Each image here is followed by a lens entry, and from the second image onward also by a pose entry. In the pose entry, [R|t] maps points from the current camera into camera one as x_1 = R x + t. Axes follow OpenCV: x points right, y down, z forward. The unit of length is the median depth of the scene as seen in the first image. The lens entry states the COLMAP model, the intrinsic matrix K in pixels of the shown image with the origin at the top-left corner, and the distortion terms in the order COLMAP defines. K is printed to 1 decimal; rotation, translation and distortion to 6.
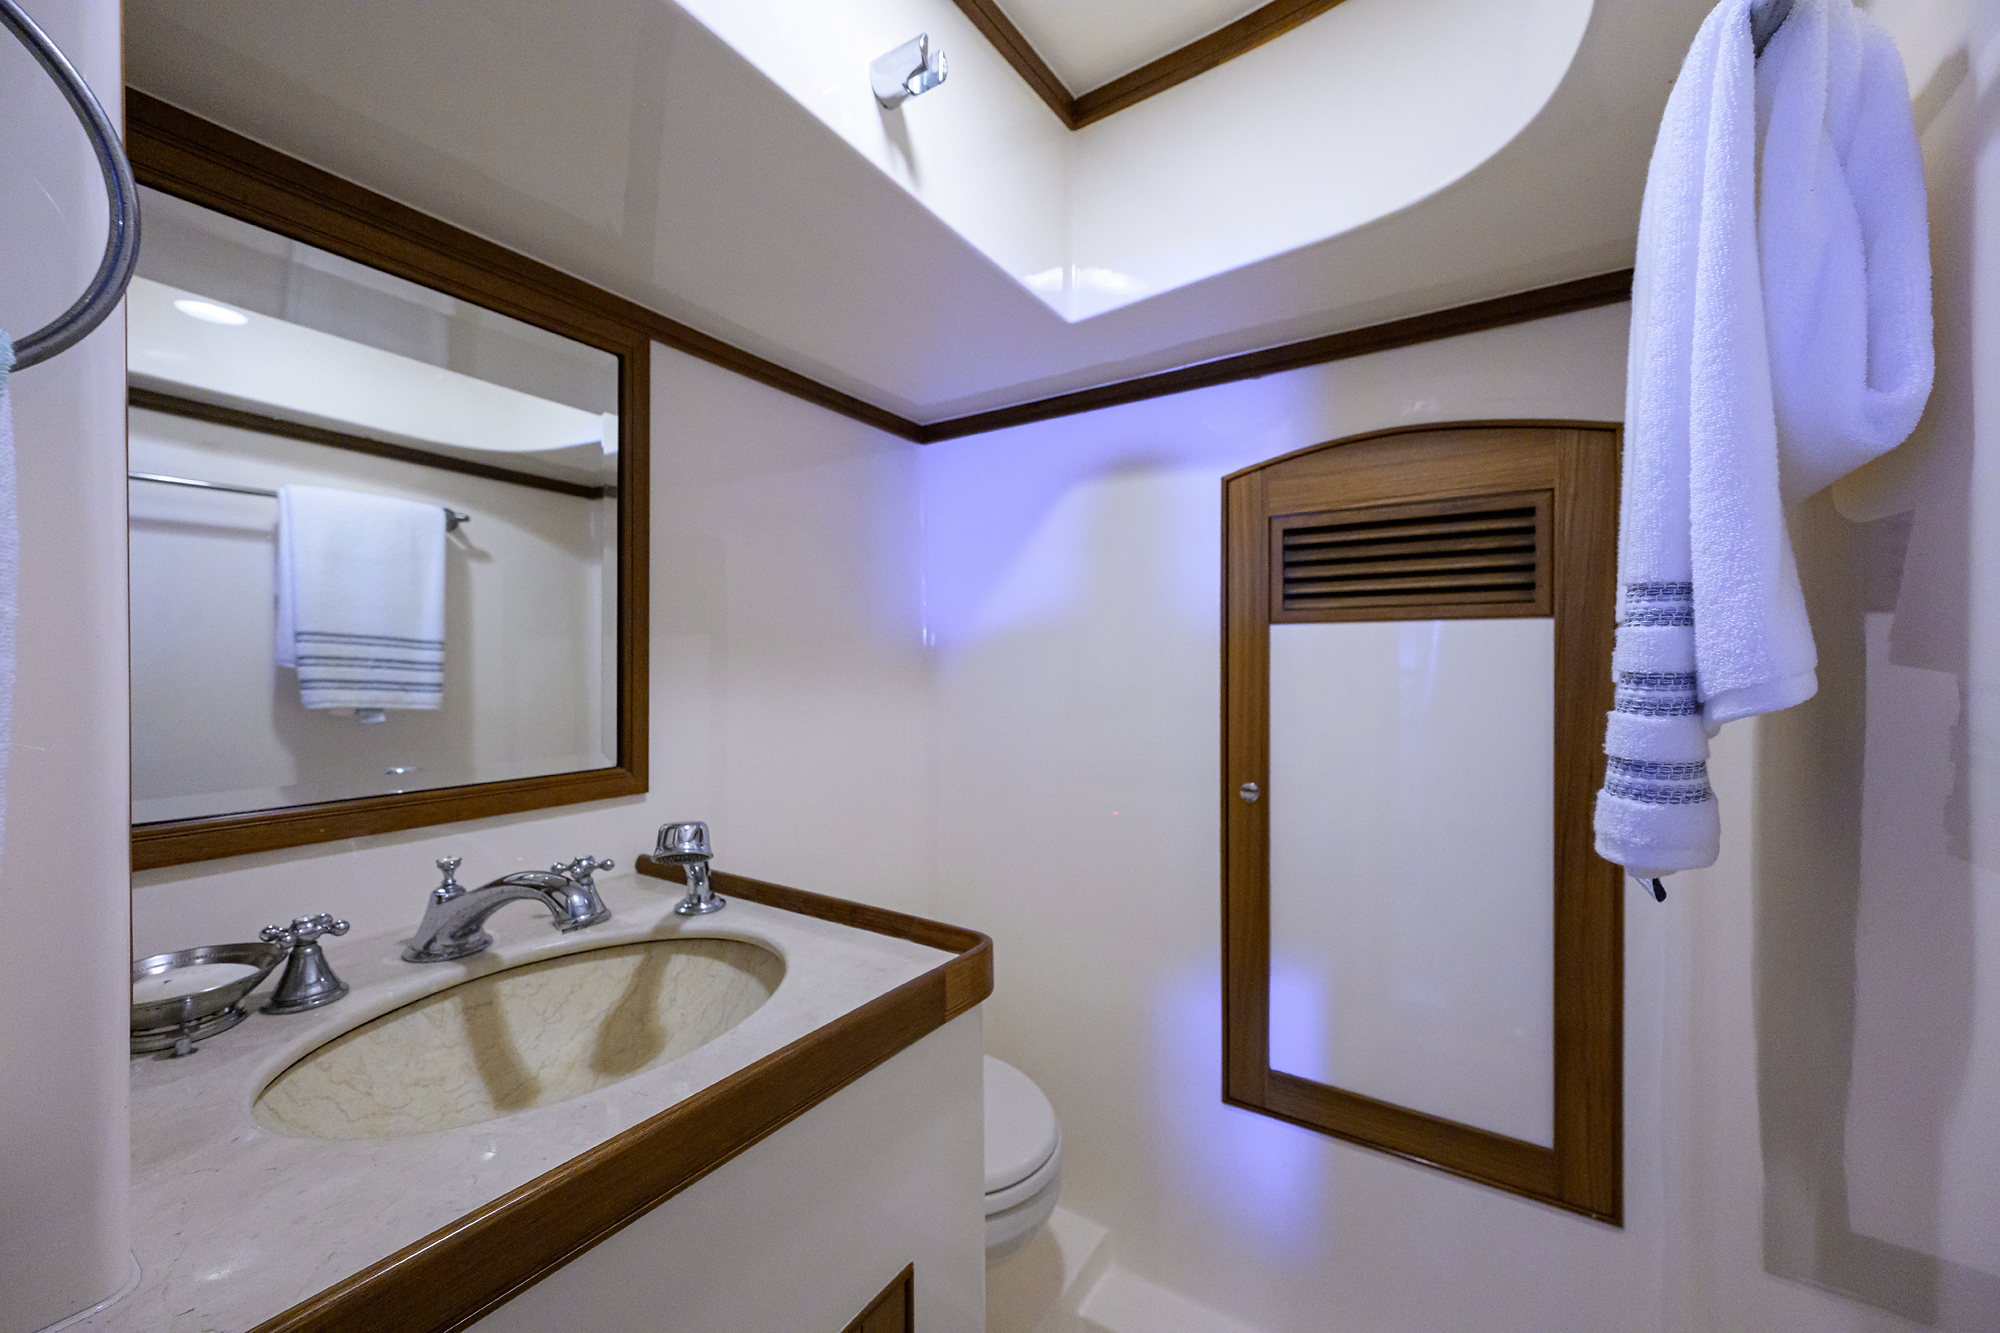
lens RADIAL K [[782.4, 0, 1001.8], [0, 782.4, 660.1], [0, 0, 1]] dist [-0.000316, 0.000448]
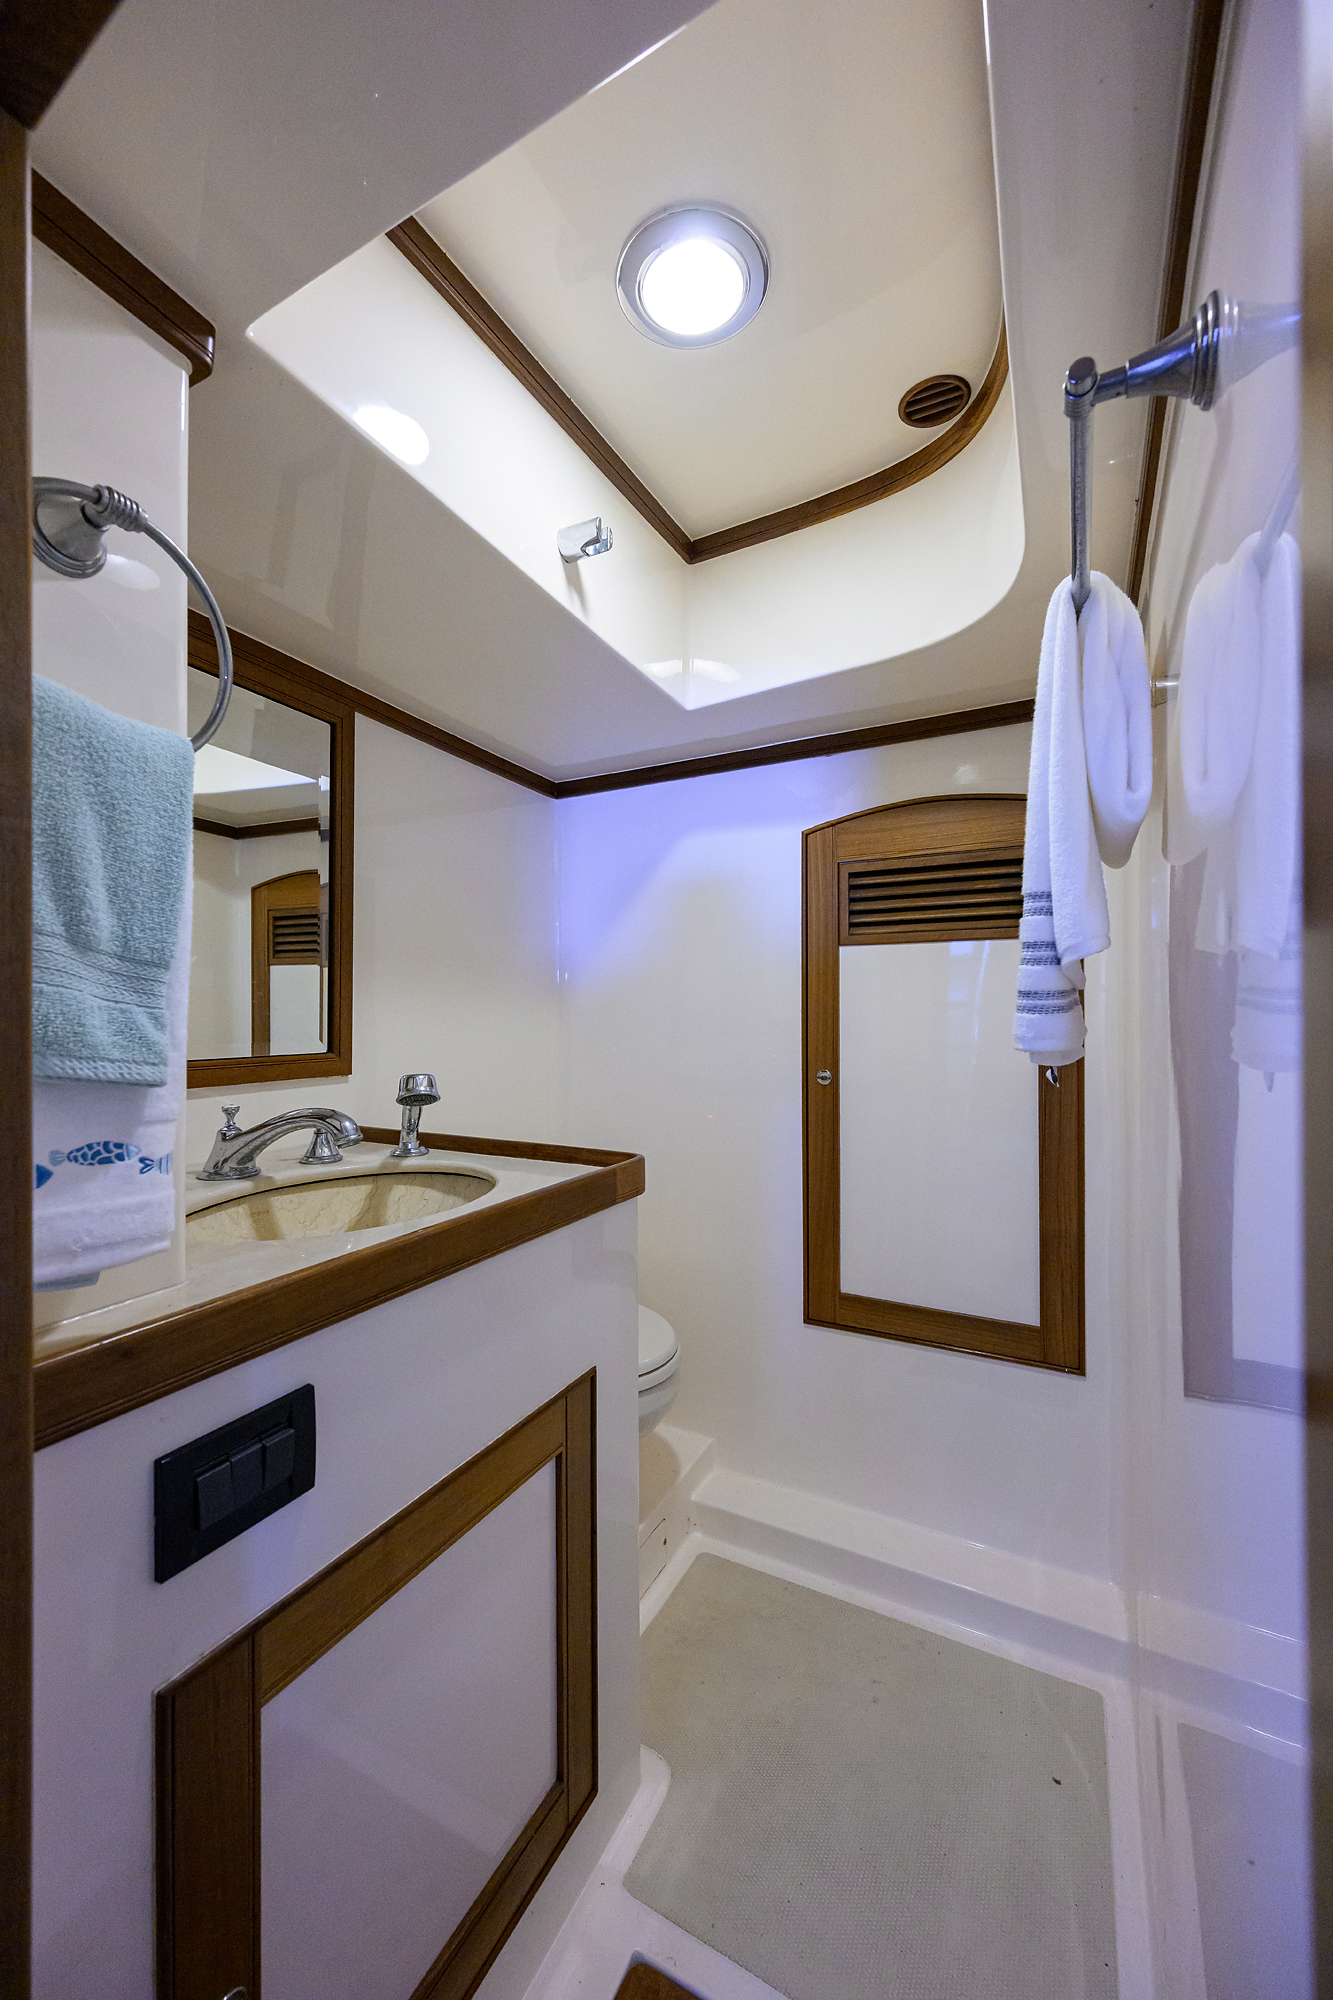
lens RADIAL K [[782.4, 0, 665.0], [0, 782.4, 1003.3], [0, 0, 1]] dist [-0.000316, 0.000448]
pose [[0.994979, 0.000387, 0.100085, -0.087810], [0.000844, 0.999925, -0.012255, 0.077893], [-0.100082, 0.012278, 0.994903, -0.310325]]
